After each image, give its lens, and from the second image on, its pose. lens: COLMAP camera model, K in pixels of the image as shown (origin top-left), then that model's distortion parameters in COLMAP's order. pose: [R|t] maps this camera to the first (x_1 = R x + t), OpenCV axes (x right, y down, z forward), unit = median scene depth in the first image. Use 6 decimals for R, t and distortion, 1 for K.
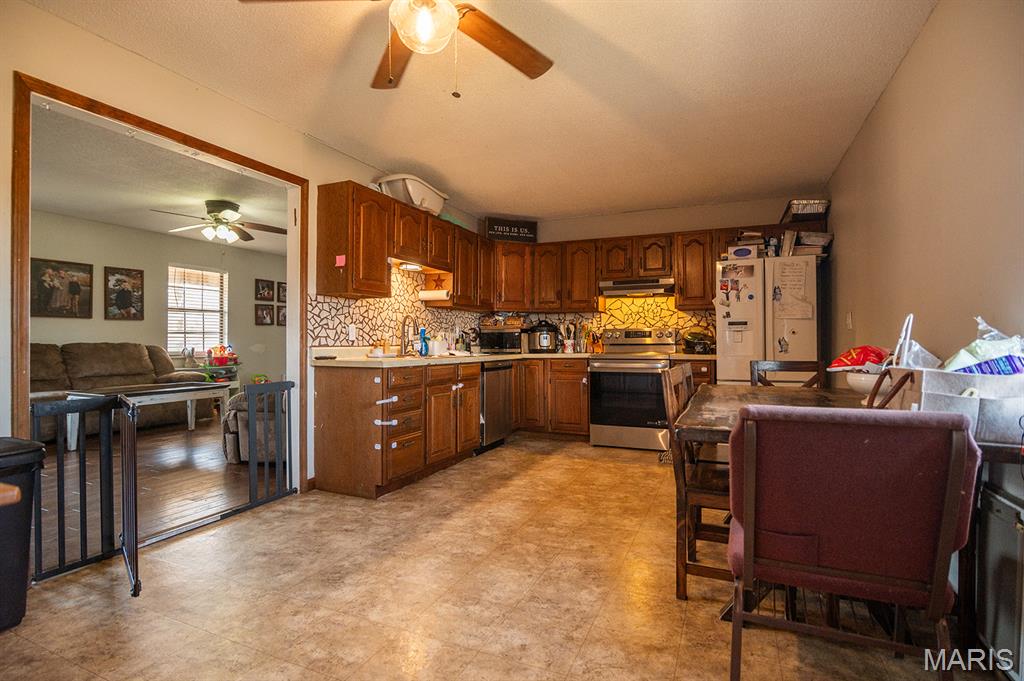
lens RADIAL K [[500.1, 0, 509.8], [0, 500.1, 339.3], [0, 0, 1]] dist [-0.020951, -0.001239]
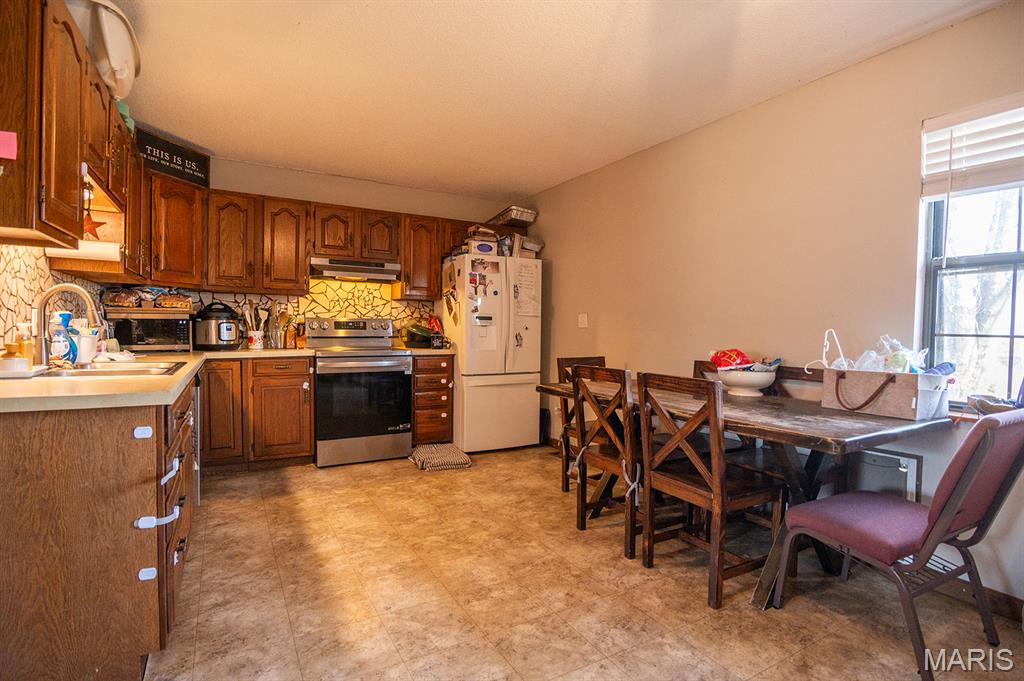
lens RADIAL K [[500.1, 0, 511.1], [0, 500.1, 342.7], [0, 0, 1]] dist [-0.020951, -0.001239]
pose [[0.600646, -0.014501, 0.799384, -0.274012], [-0.018585, 0.999312, 0.032092, -0.013826], [-0.799299, -0.034132, 0.599963, 0.297238]]
